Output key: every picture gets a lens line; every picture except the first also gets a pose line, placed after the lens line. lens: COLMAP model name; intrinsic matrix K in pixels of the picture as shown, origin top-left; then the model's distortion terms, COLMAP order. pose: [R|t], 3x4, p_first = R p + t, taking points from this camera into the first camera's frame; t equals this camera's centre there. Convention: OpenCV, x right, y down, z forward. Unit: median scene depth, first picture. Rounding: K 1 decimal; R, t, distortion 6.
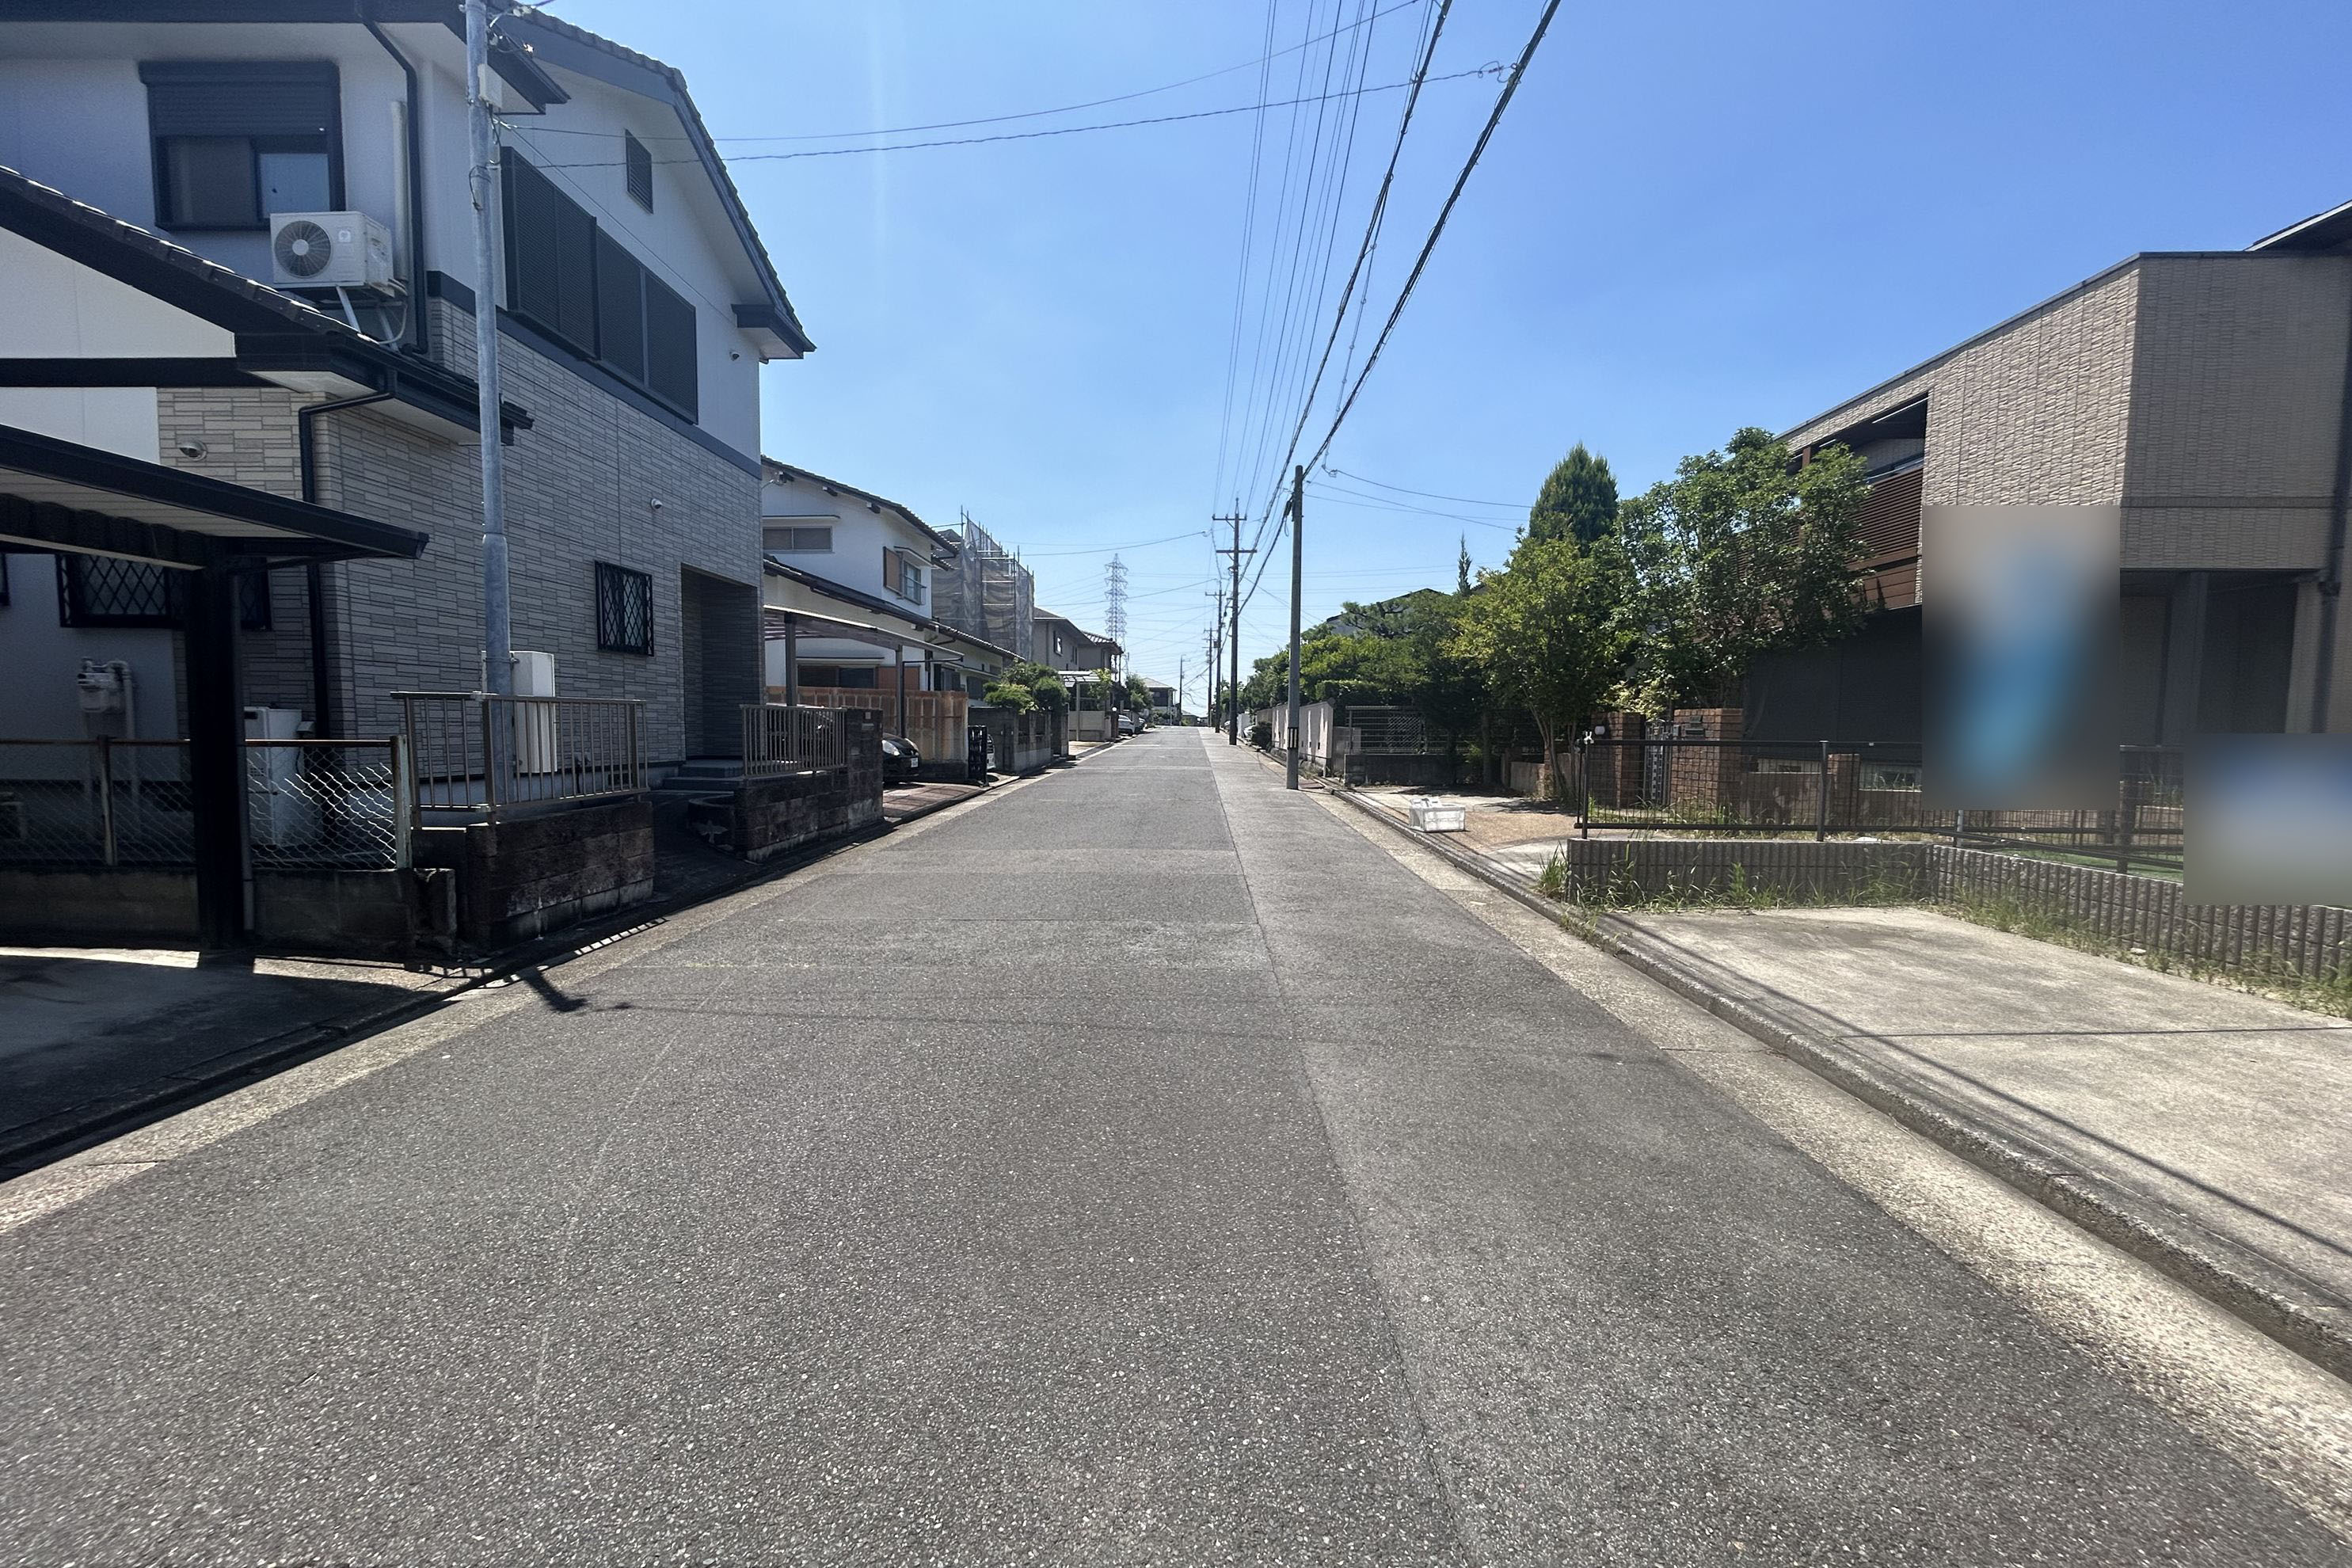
lens RADIAL K [[940.0, 0, 1169.8], [0, 940.0, 816.5], [0, 0, 1]] dist [-0.000908, 0.005491]
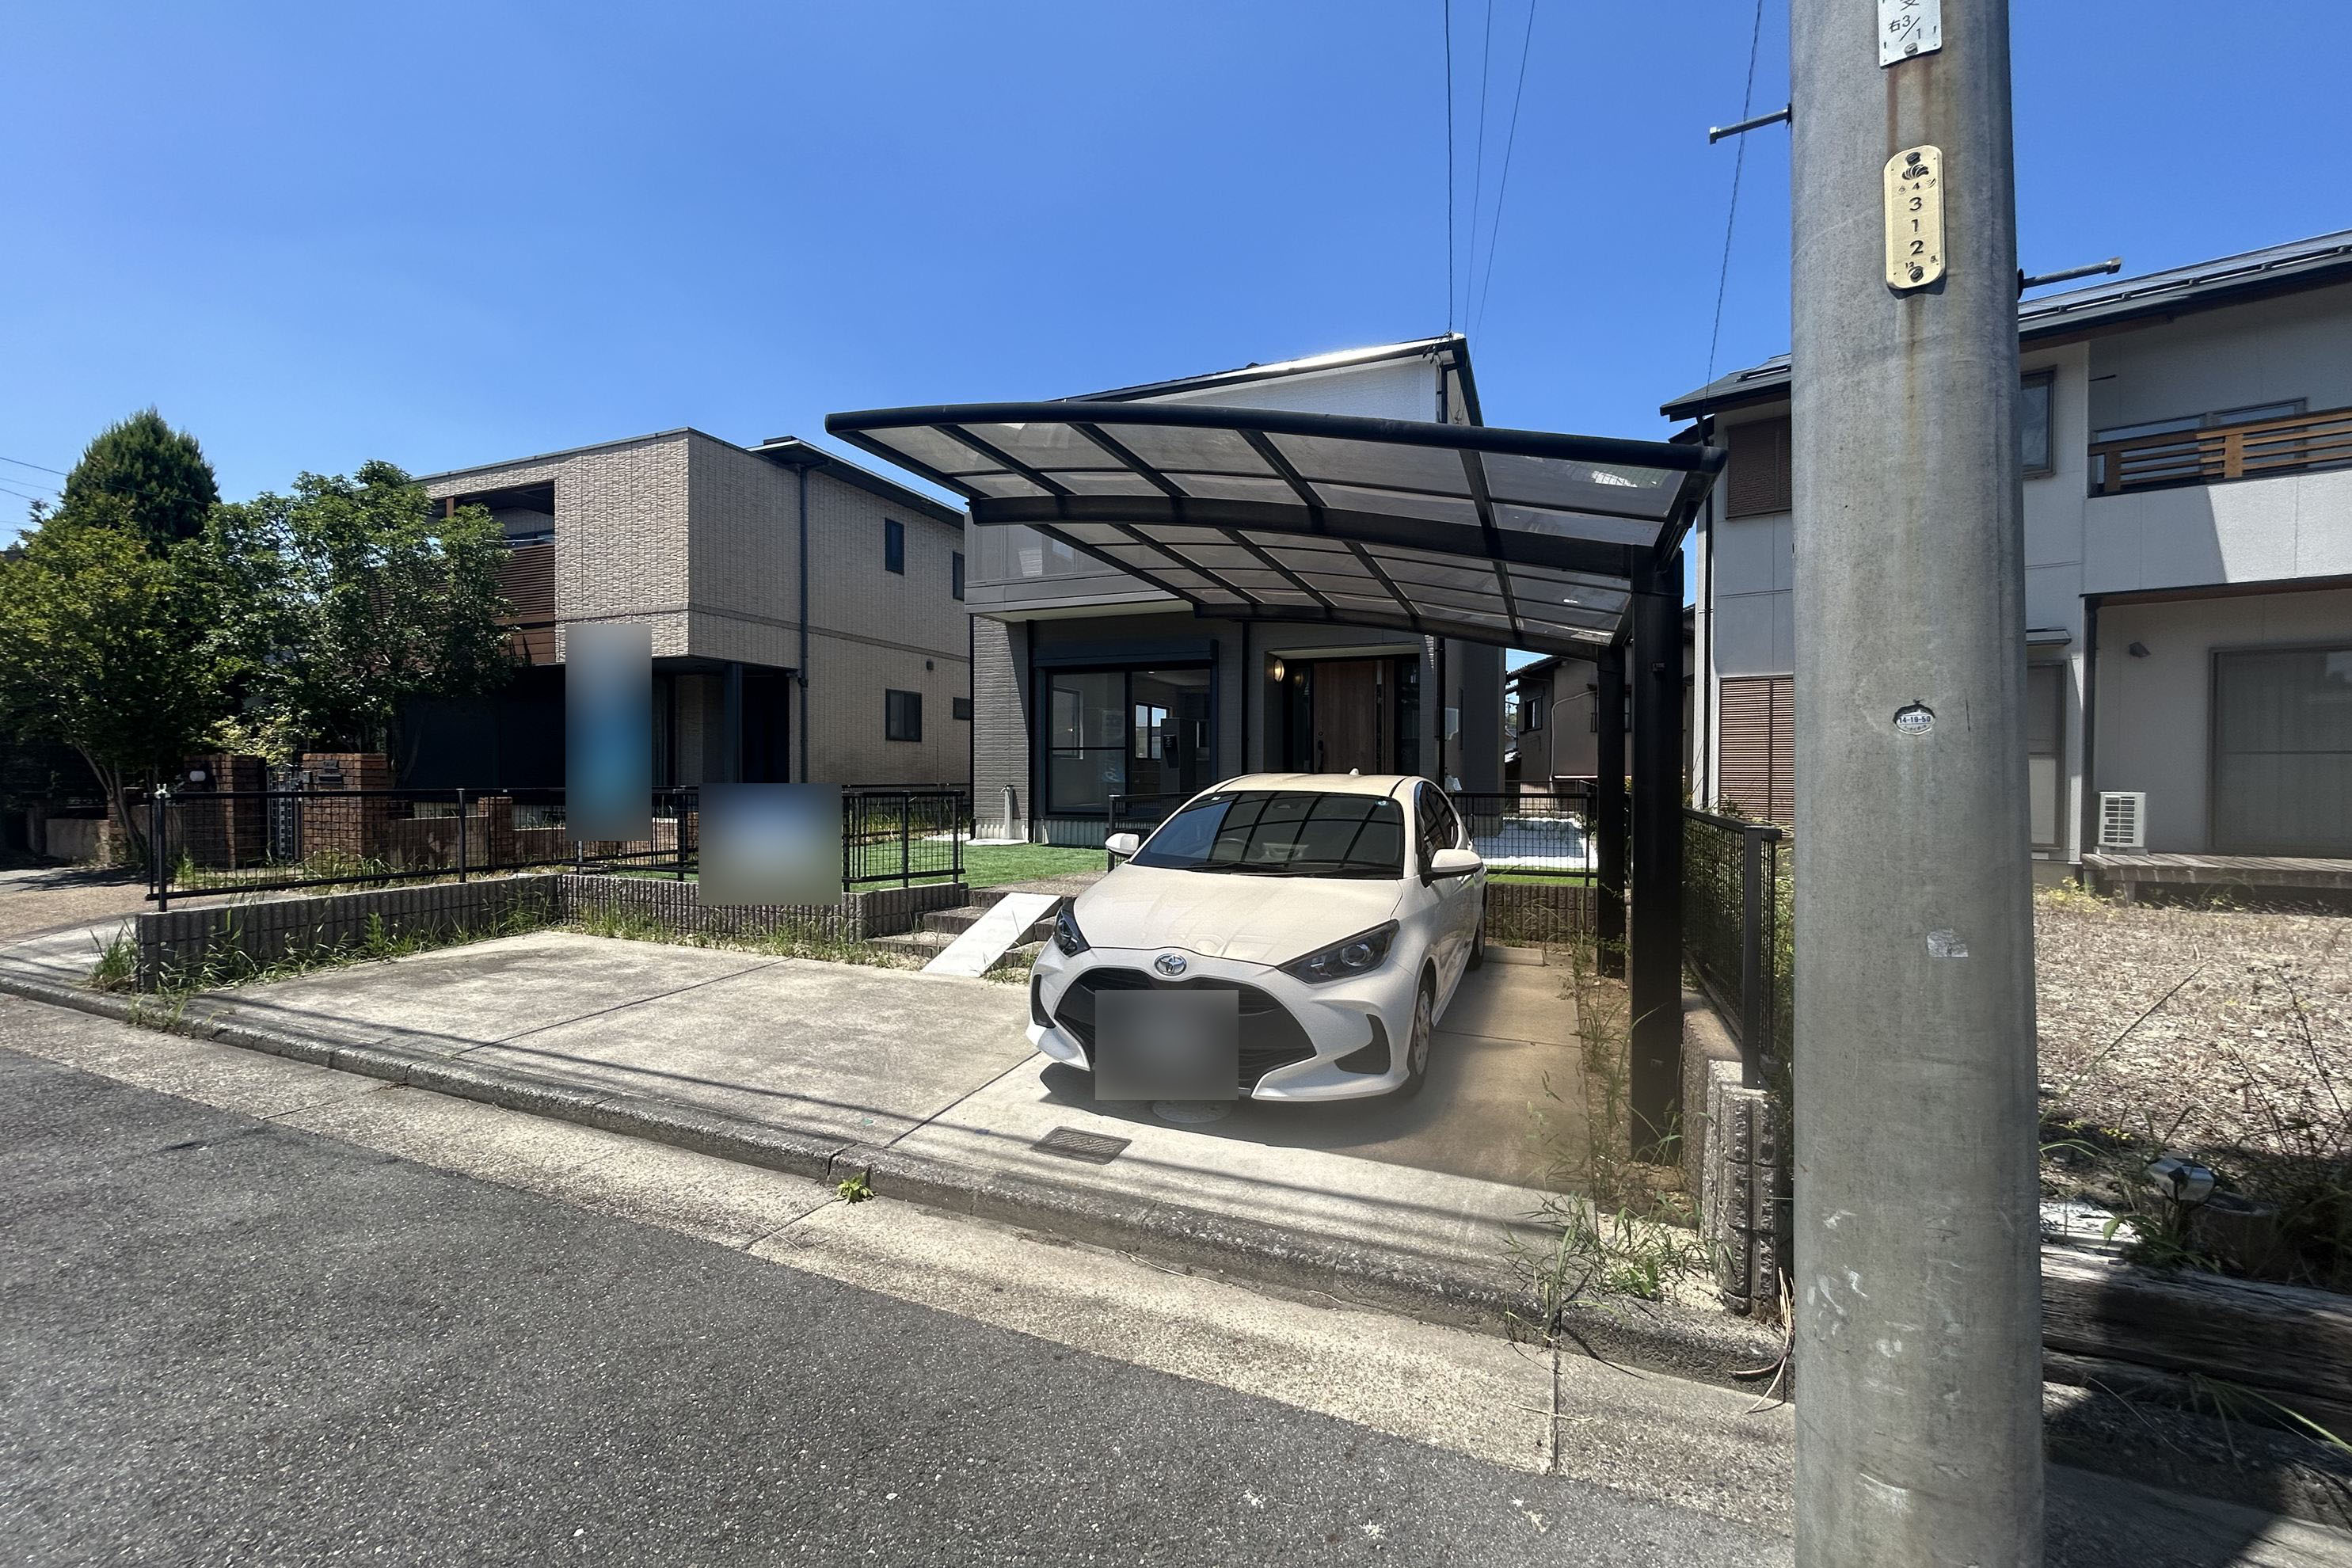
lens RADIAL K [[941.0, 0, 1176.0], [0, 941.0, 784.0], [0, 0, 1]] dist [-0.000889, -0.000652]
pose [[0.344076, -0.015463, 0.938814, -0.031081], [0.085781, 0.996201, -0.015030, 0.000620], [-0.935015, 0.085704, 0.344095, -0.138334]]
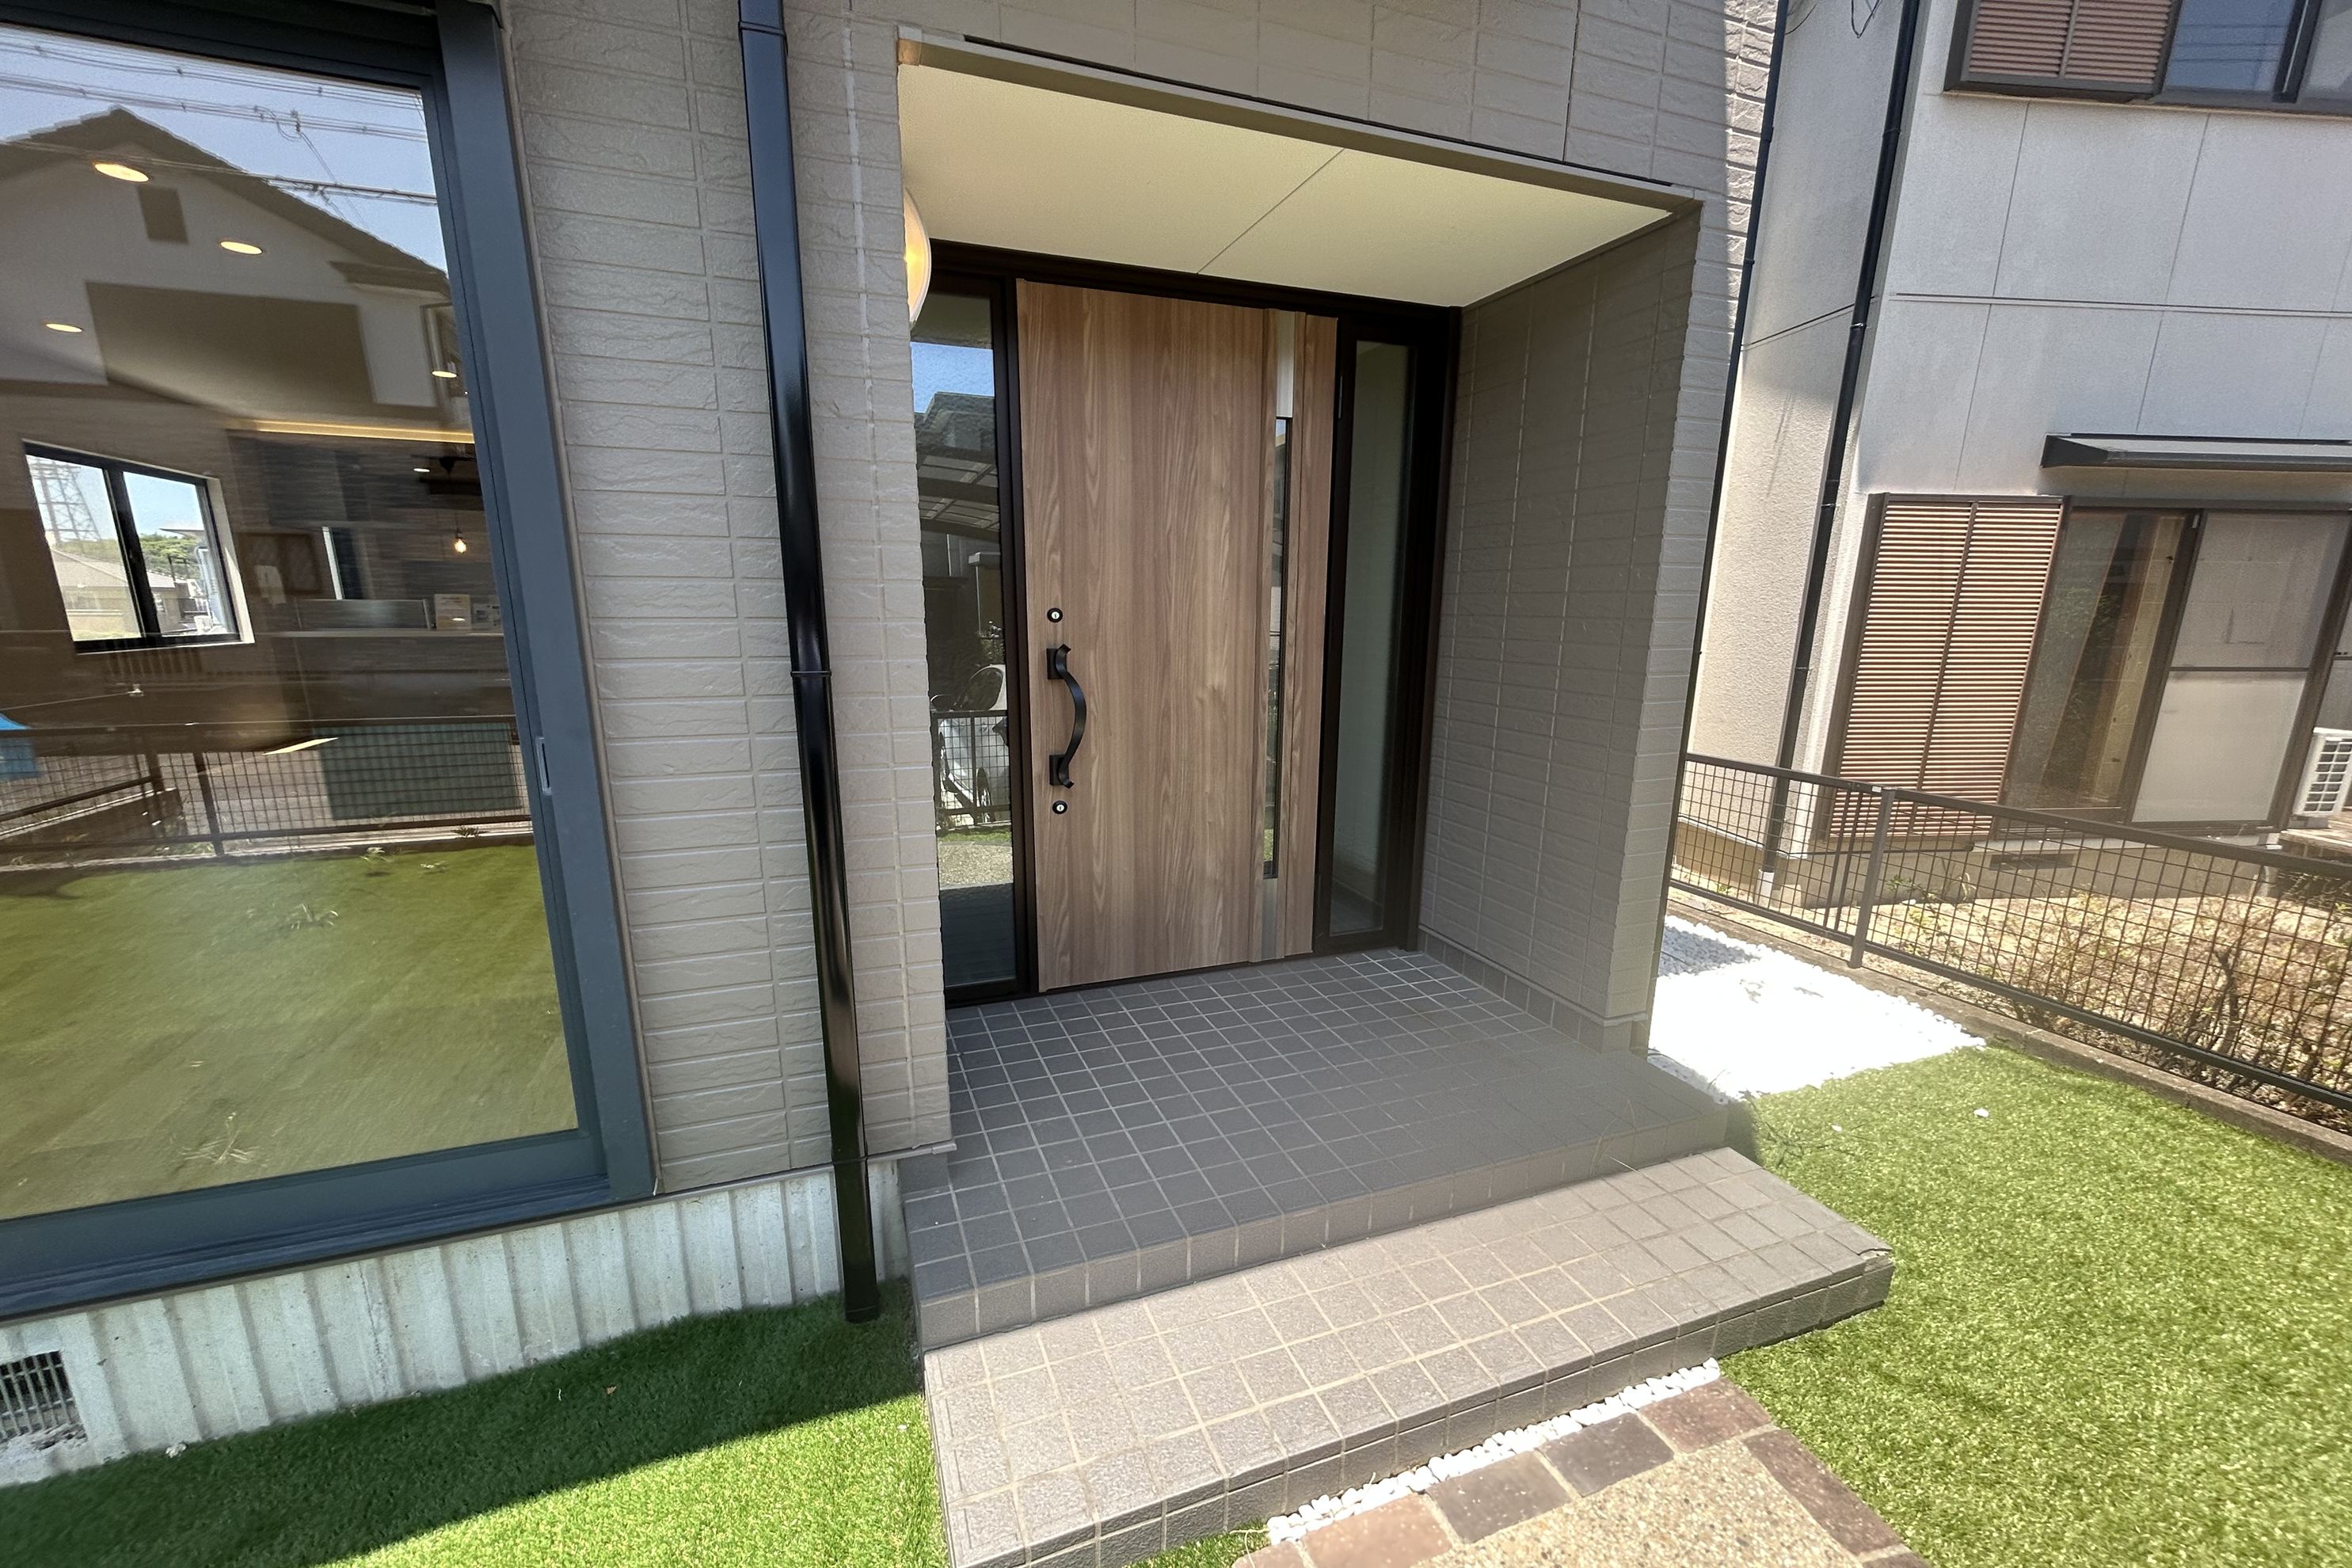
lens RADIAL K [[940.0, 0, 1169.8], [0, 940.0, 816.5], [0, 0, 1]] dist [-0.000908, 0.005491]
pose [[-0.384487, -0.210415, 0.898830, 1.548765], [0.077093, 0.962956, 0.258404, -0.138035], [-0.919905, 0.168647, -0.354023, 0.414720]]
